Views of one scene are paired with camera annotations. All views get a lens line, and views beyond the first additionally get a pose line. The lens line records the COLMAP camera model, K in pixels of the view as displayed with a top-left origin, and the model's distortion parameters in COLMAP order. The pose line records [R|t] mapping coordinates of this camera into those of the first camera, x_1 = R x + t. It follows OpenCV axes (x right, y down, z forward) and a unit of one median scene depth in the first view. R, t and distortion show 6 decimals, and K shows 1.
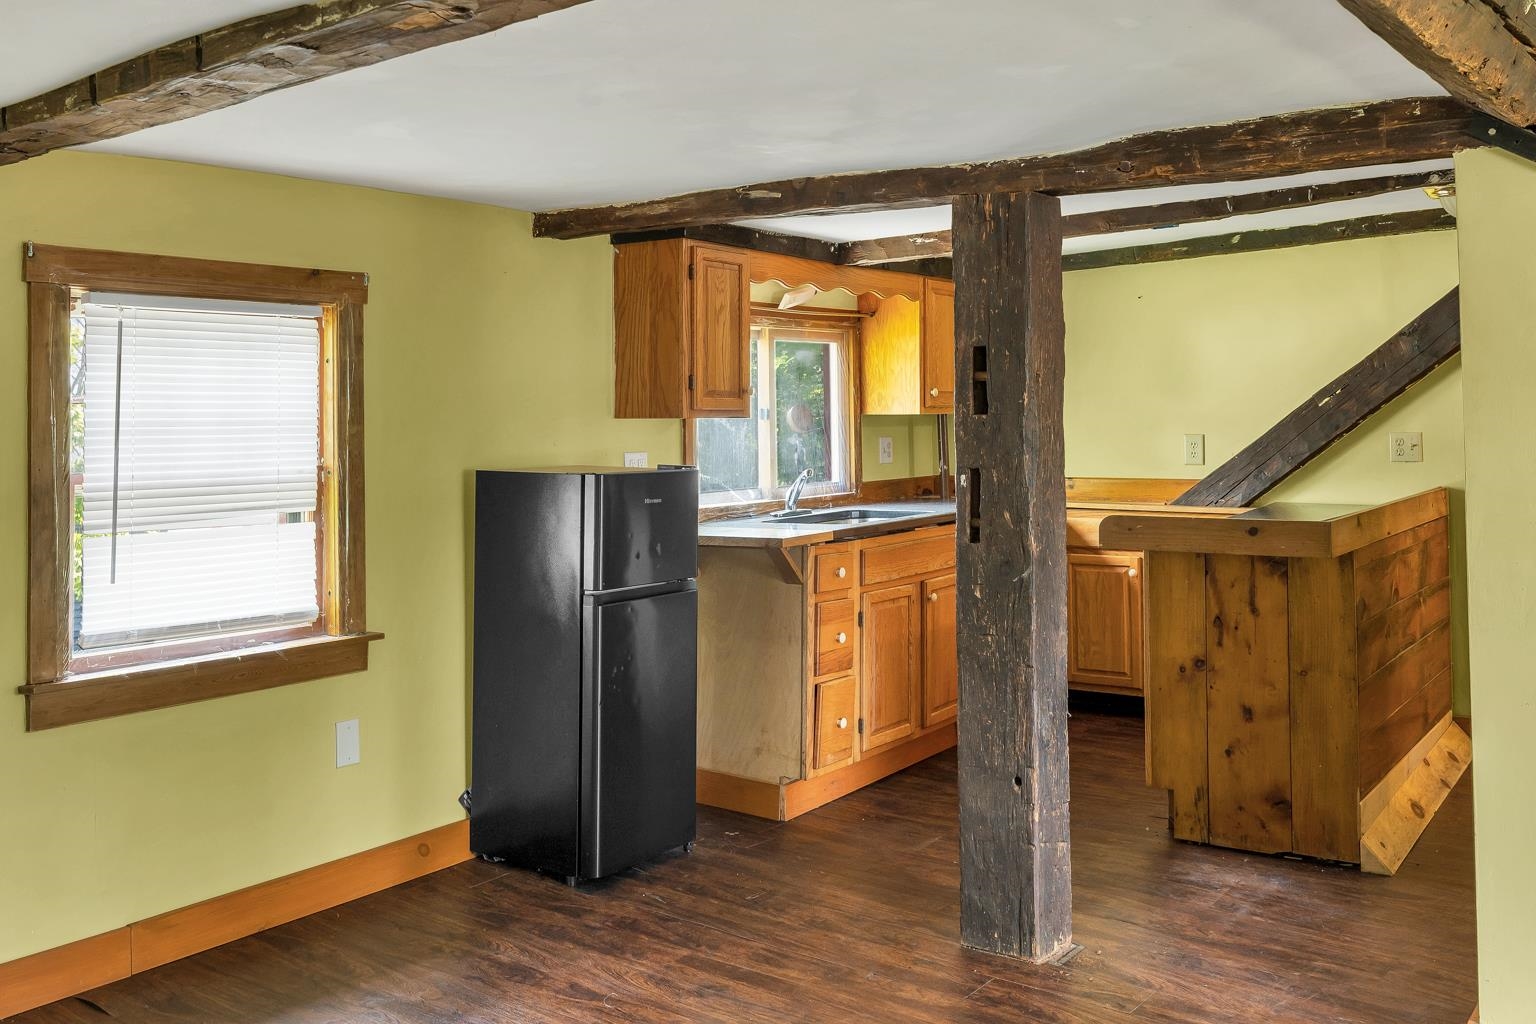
lens RADIAL K [[1449.4, 0, 768.0], [0, 1449.4, 512.0], [0, 0, 1]] dist [-0.000371, 0.000023]
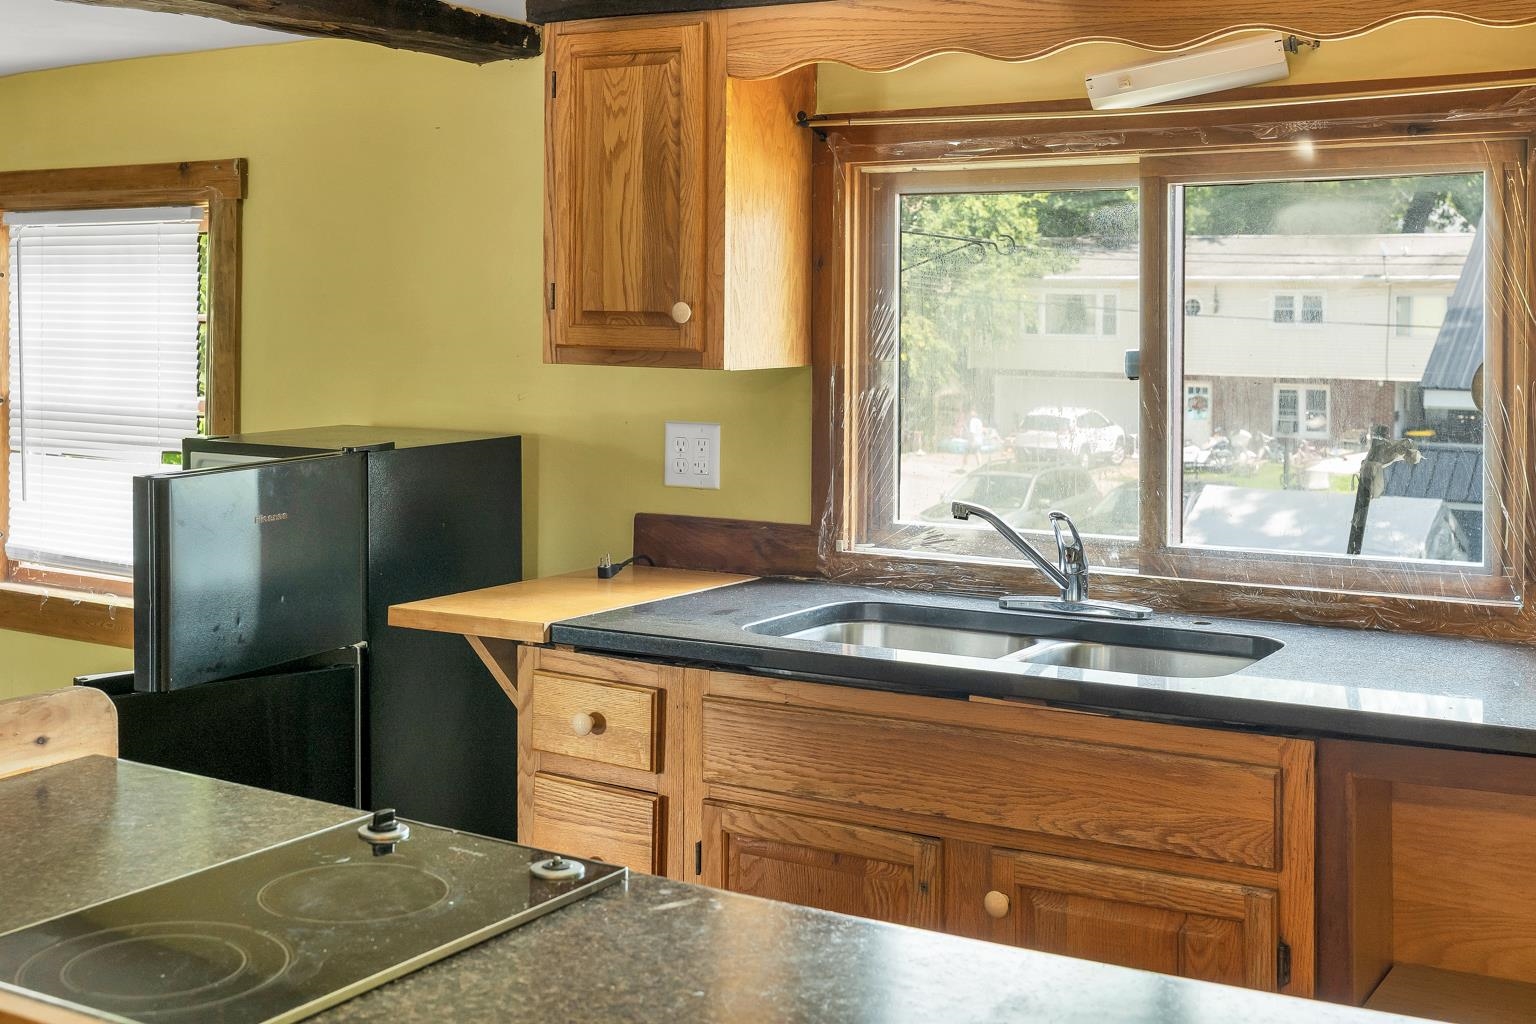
lens RADIAL K [[1904.0, 0, 768.0], [0, 1904.0, 512.0], [0, 0, 1]] dist [0.011946, 0.014021]
pose [[0.041148, 0.094681, -0.994657, 0.774053], [-0.096448, 0.991228, 0.090365, -0.097782], [0.994487, 0.092214, 0.049919, 1.256771]]
